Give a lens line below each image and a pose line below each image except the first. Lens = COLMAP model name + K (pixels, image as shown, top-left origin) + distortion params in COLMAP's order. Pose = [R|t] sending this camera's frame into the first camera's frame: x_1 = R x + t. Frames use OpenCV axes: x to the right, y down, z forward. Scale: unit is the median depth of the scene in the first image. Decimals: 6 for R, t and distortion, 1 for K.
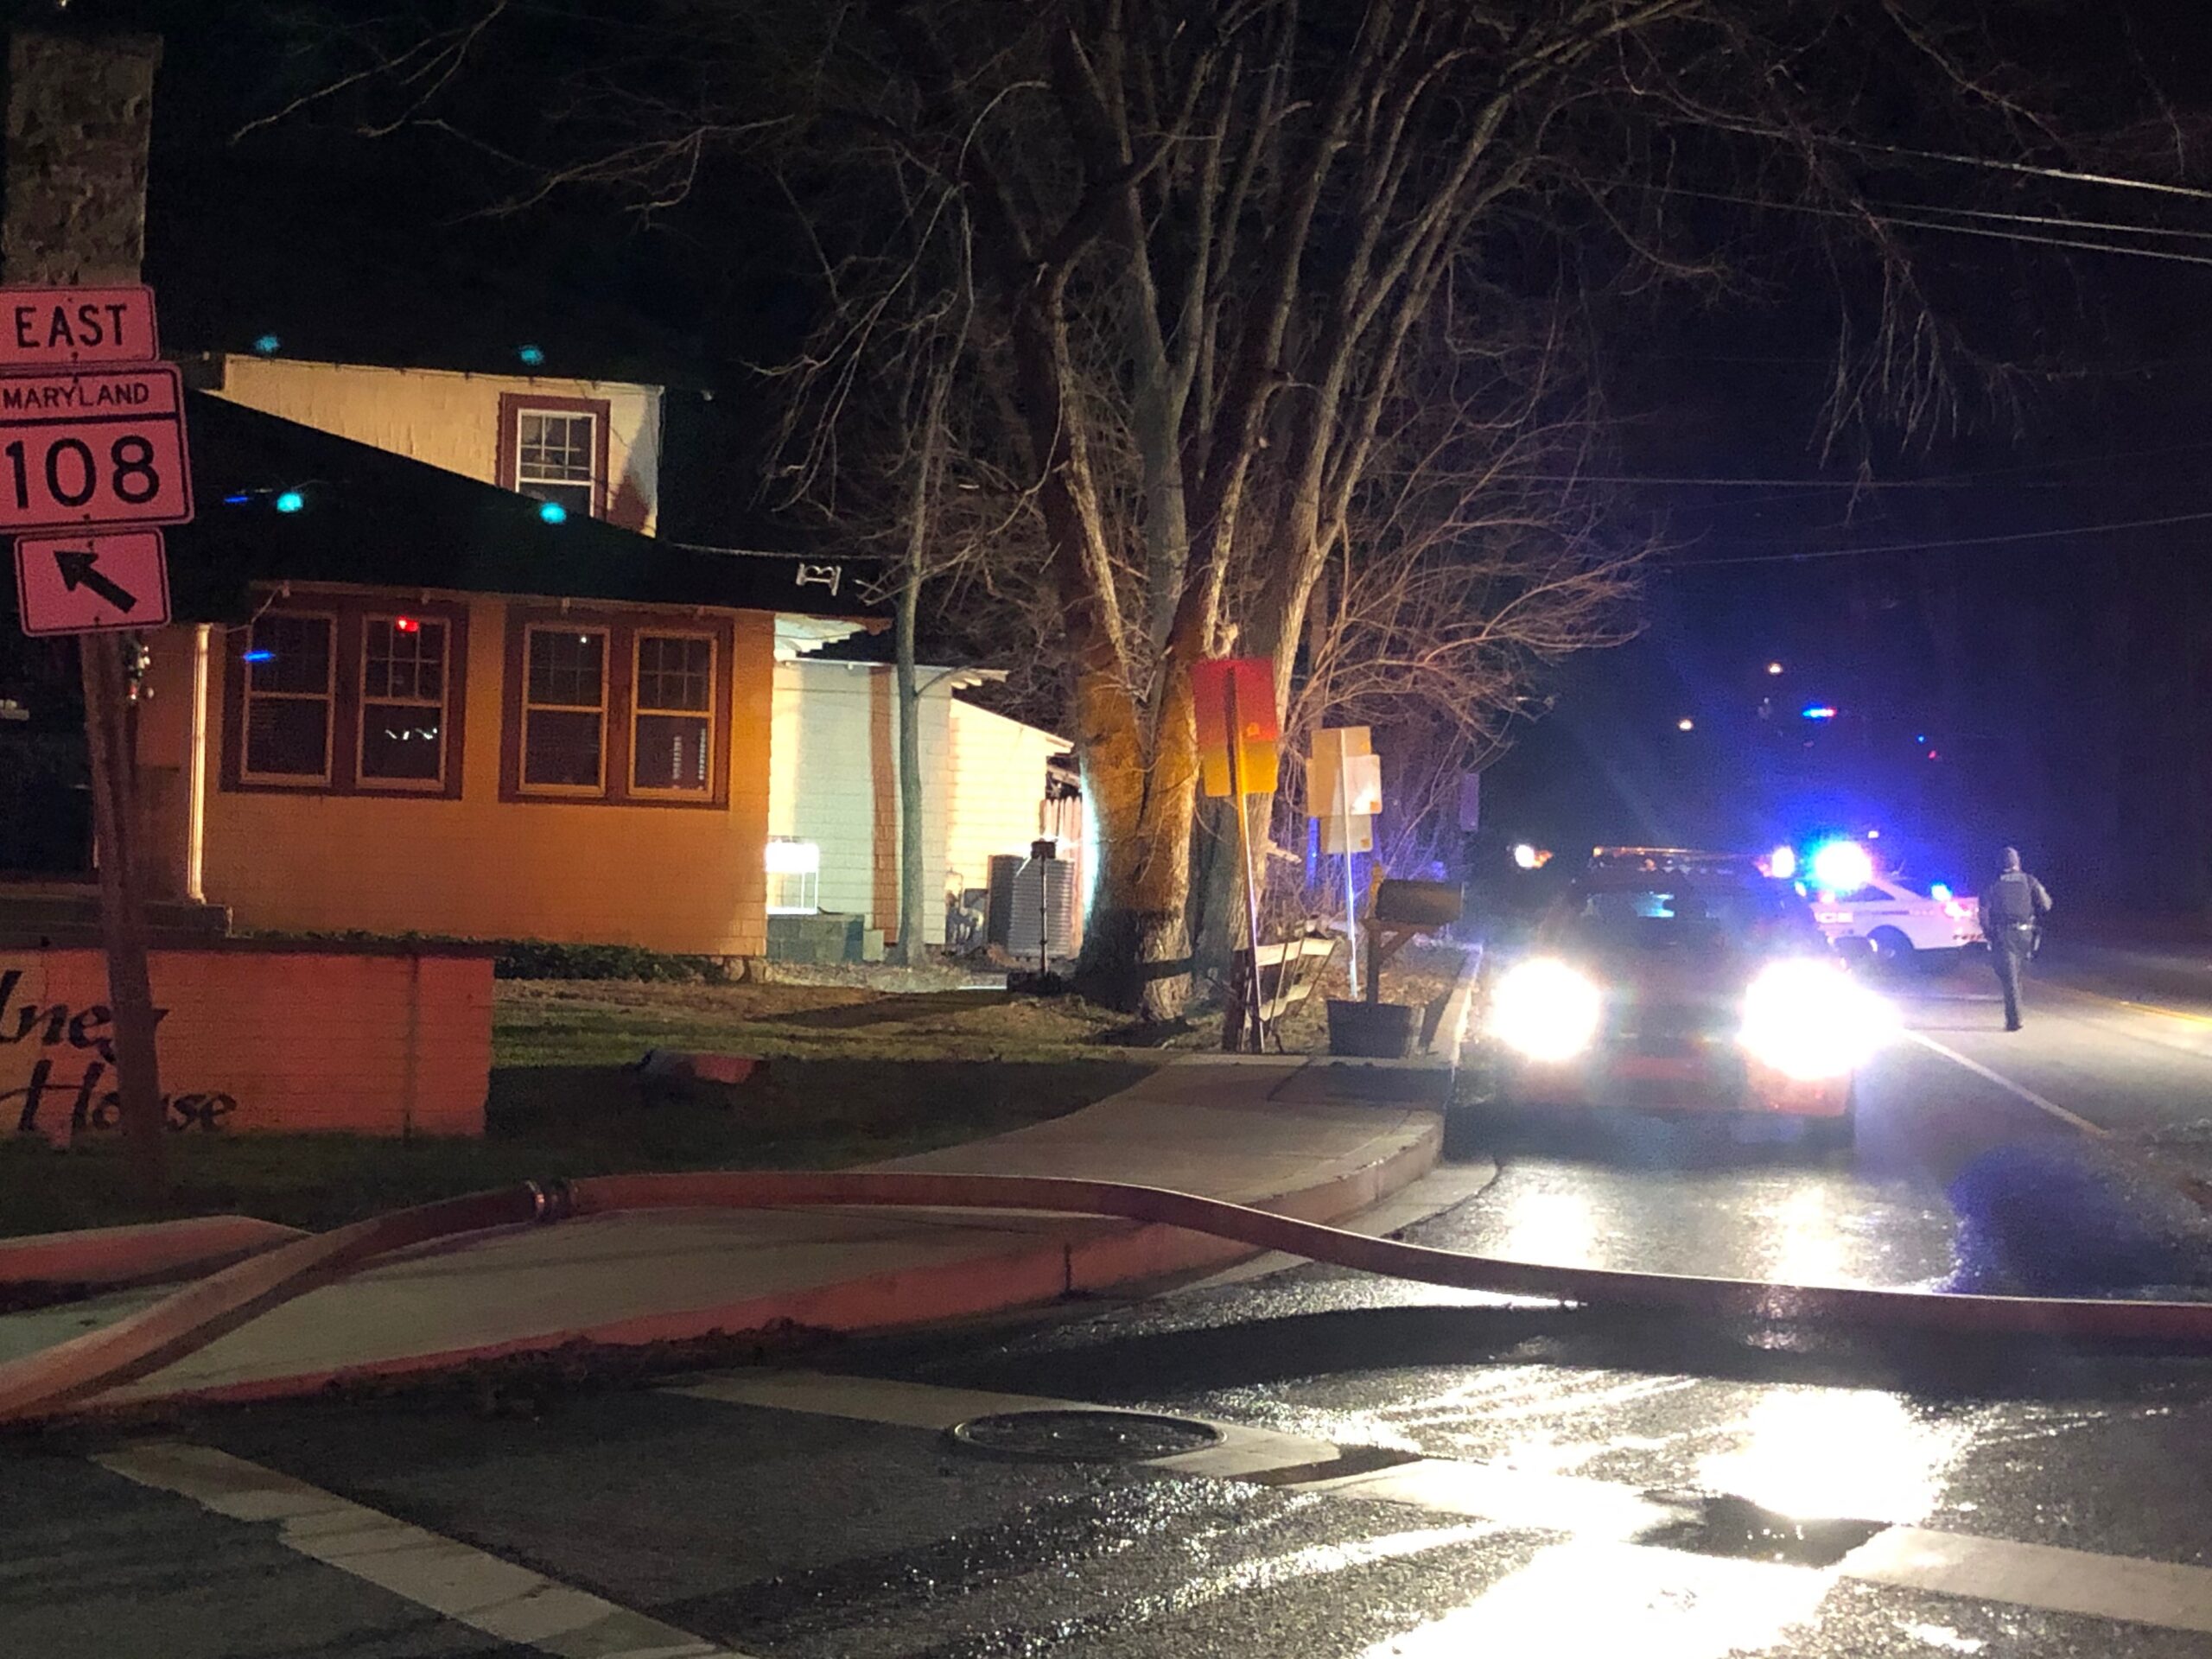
lens RADIAL K [[3305.7, 0, 1106.0], [0, 3305.7, 829.5], [0, 0, 1]] dist [0.004541, -0.112714]
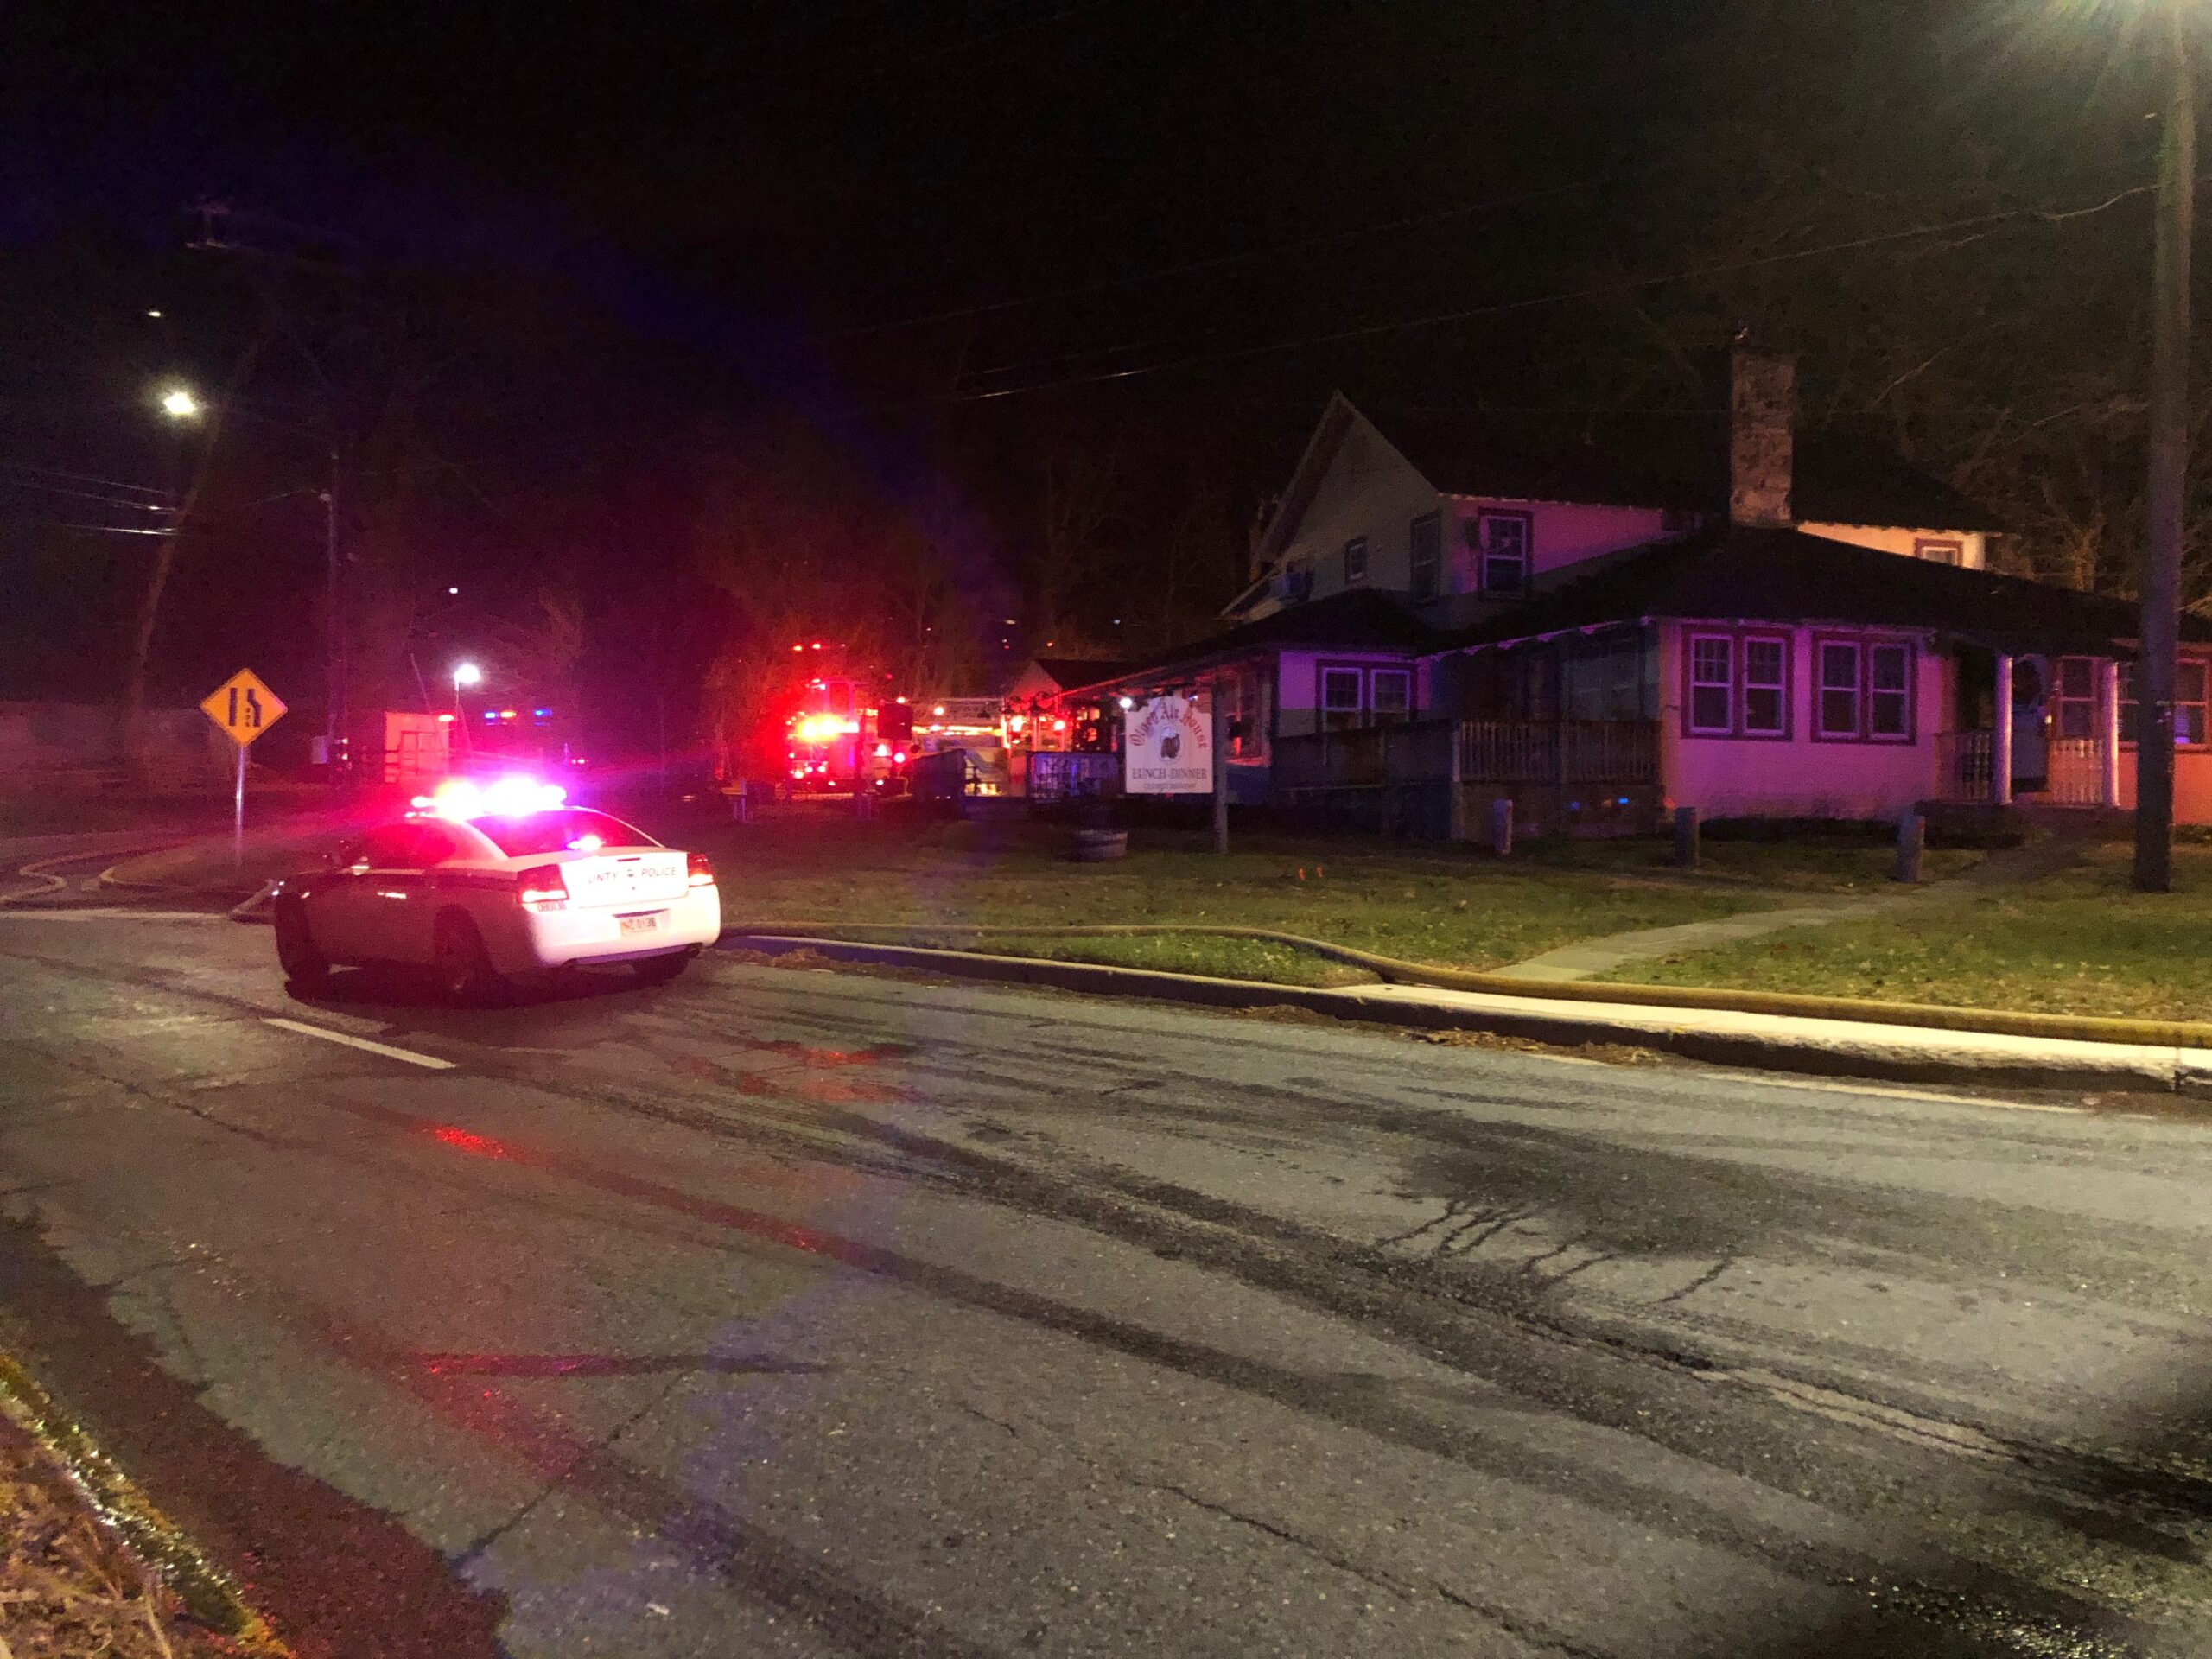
lens RADIAL K [[1749.7, 0, 1106.0], [0, 1749.7, 829.5], [0, 0, 1]] dist [0.005539, 0.002089]
pose [[0.999228, -0.015428, -0.036135, -1.020325], [0.016696, 0.999246, 0.035052, -0.013525], [0.035567, -0.035628, 0.998732, -0.047675]]
